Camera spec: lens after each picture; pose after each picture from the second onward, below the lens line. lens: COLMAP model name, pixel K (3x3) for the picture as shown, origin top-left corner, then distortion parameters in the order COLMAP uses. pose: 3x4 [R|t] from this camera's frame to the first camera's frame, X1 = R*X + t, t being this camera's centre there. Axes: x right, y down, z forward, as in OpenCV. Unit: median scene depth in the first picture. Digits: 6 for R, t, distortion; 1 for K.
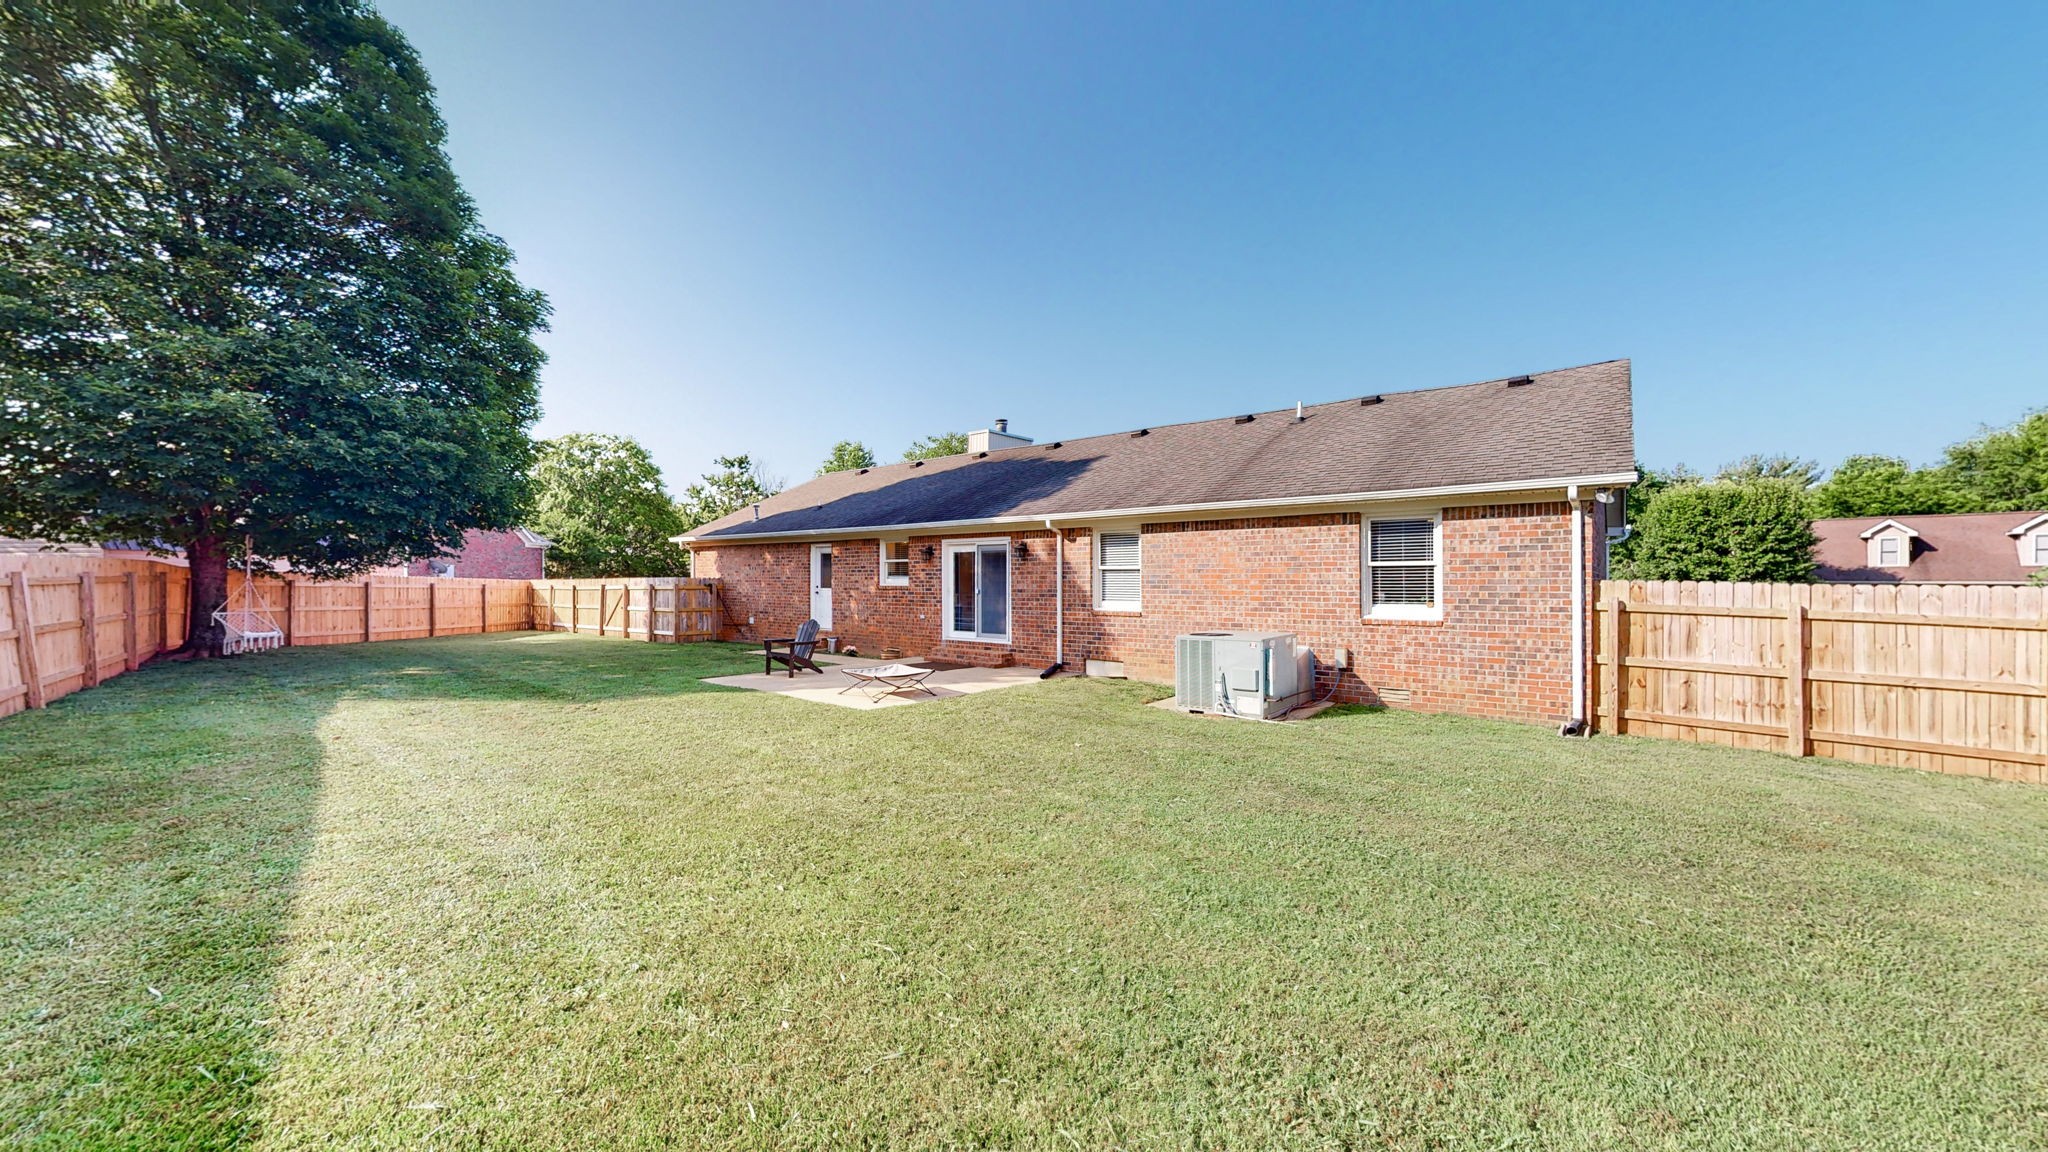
lens RADIAL K [[842.3, 0, 1057.4], [0, 842.3, 579.8], [0, 0, 1]] dist [0.001439, 0.000328]
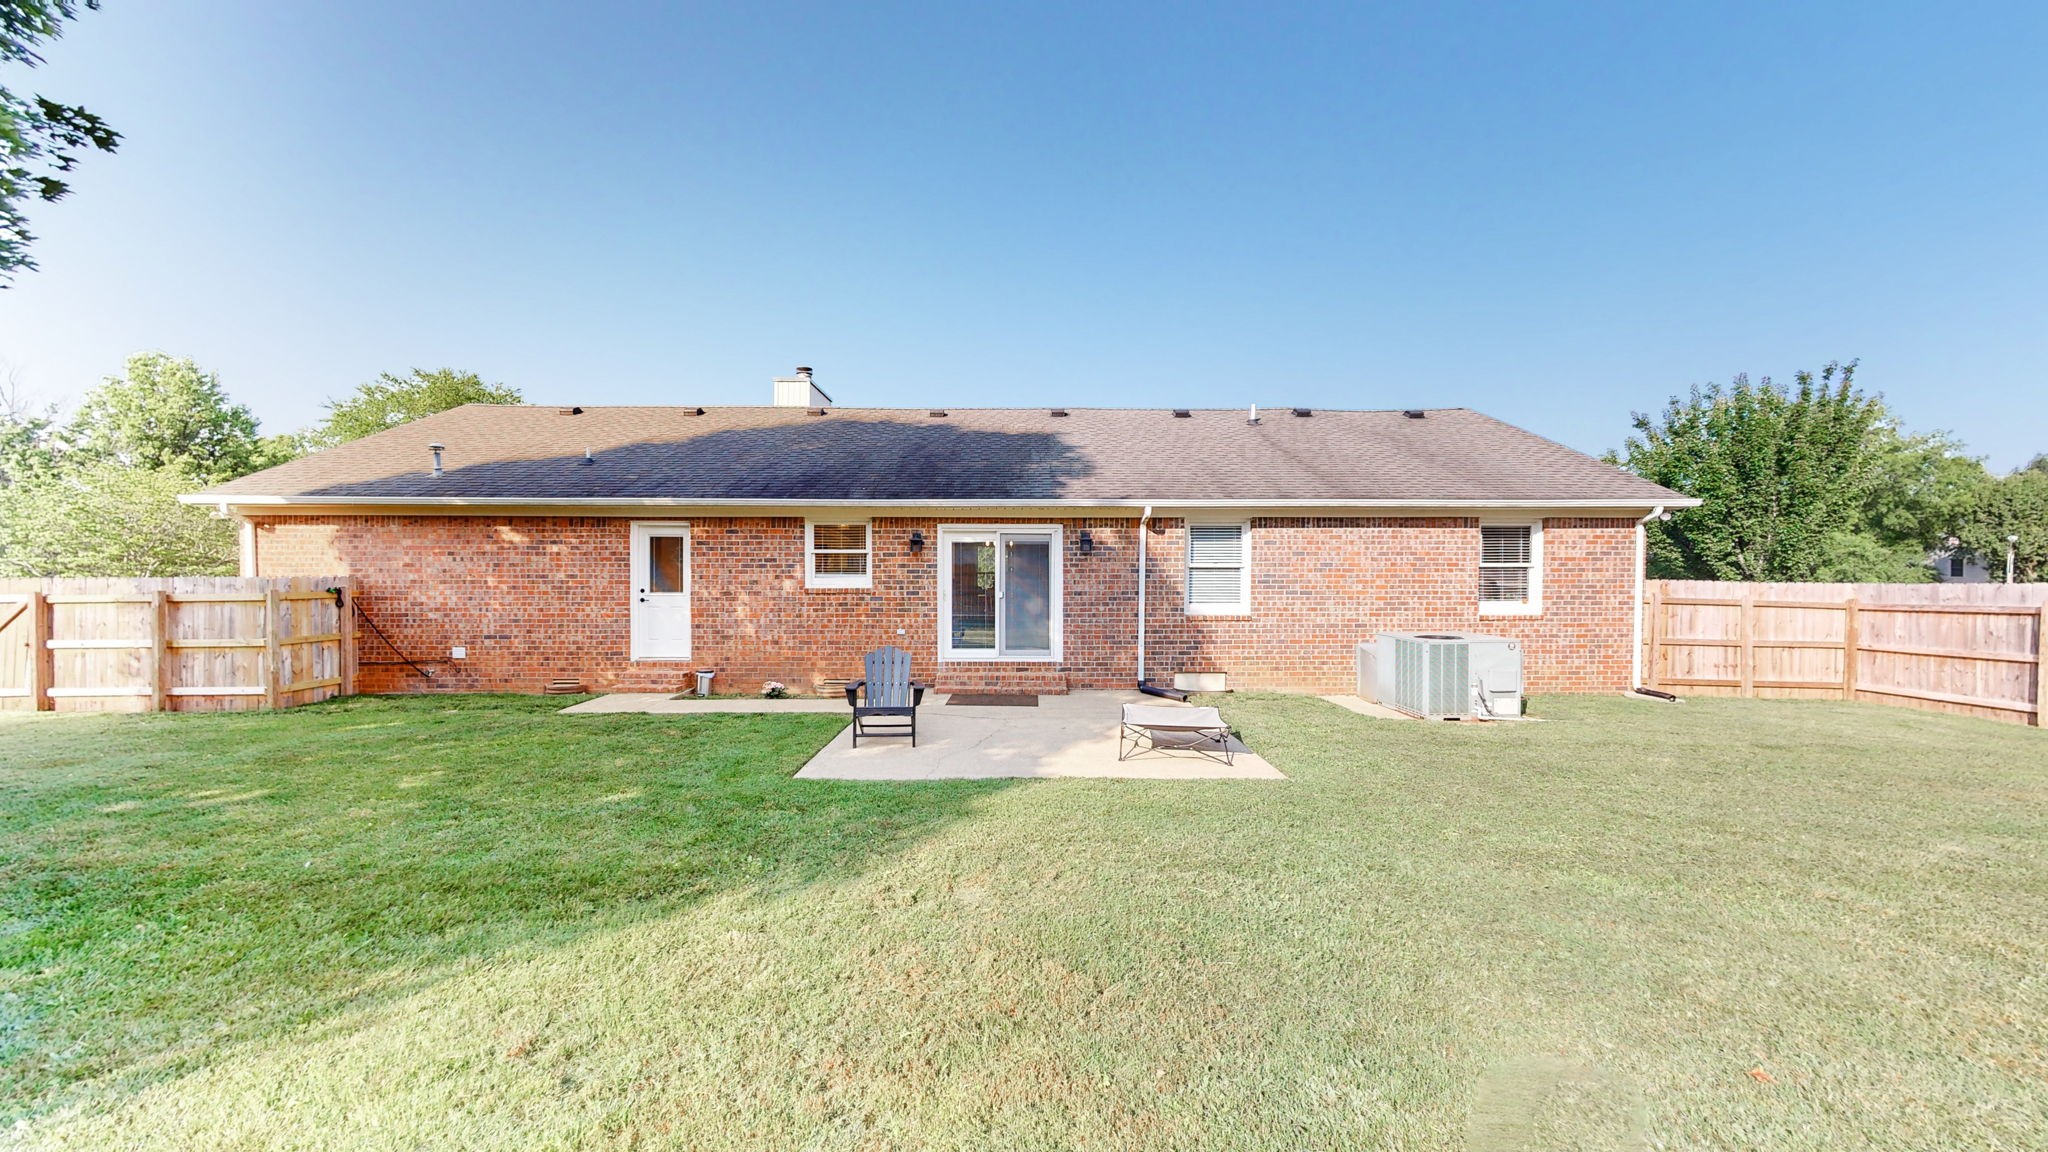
lens RADIAL K [[751.1, 0, 1027.2], [0, 751.1, 578.5], [0, 0, 1]] dist [-0.000929, 0.000111]
pose [[0.744756, -0.005458, 0.667315, -0.506396], [-0.000561, 0.999961, 0.008806, -0.006535], [-0.667337, -0.006933, 0.744724, 0.464060]]
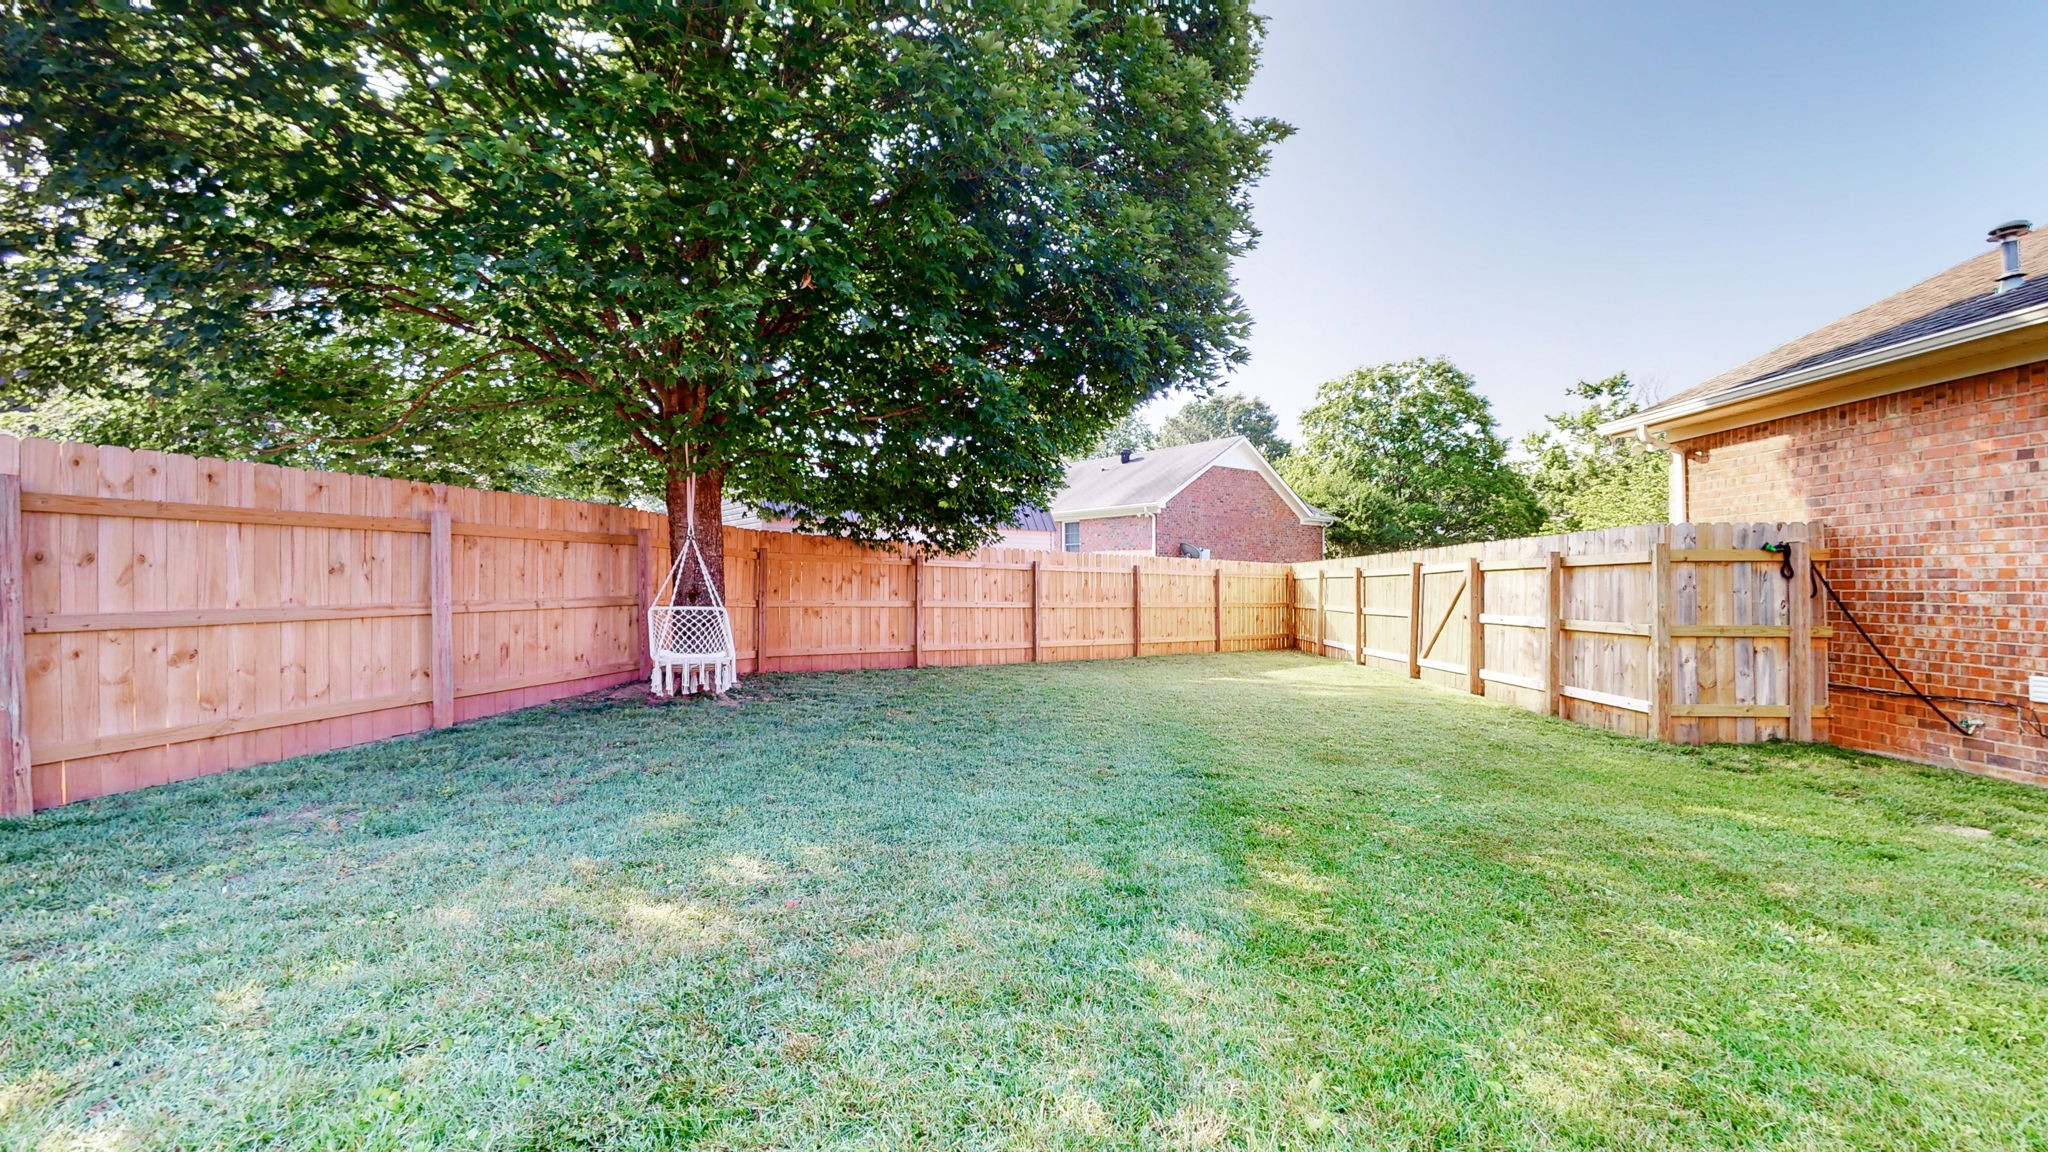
lens RADIAL K [[842.3, 0, 1057.4], [0, 842.3, 579.8], [0, 0, 1]] dist [0.001439, 0.000328]
pose [[0.639825, -0.004587, -0.768507, -0.438534], [-0.001451, 0.999973, -0.007176, 0.024755], [0.768520, 0.005706, 0.639801, 0.784178]]
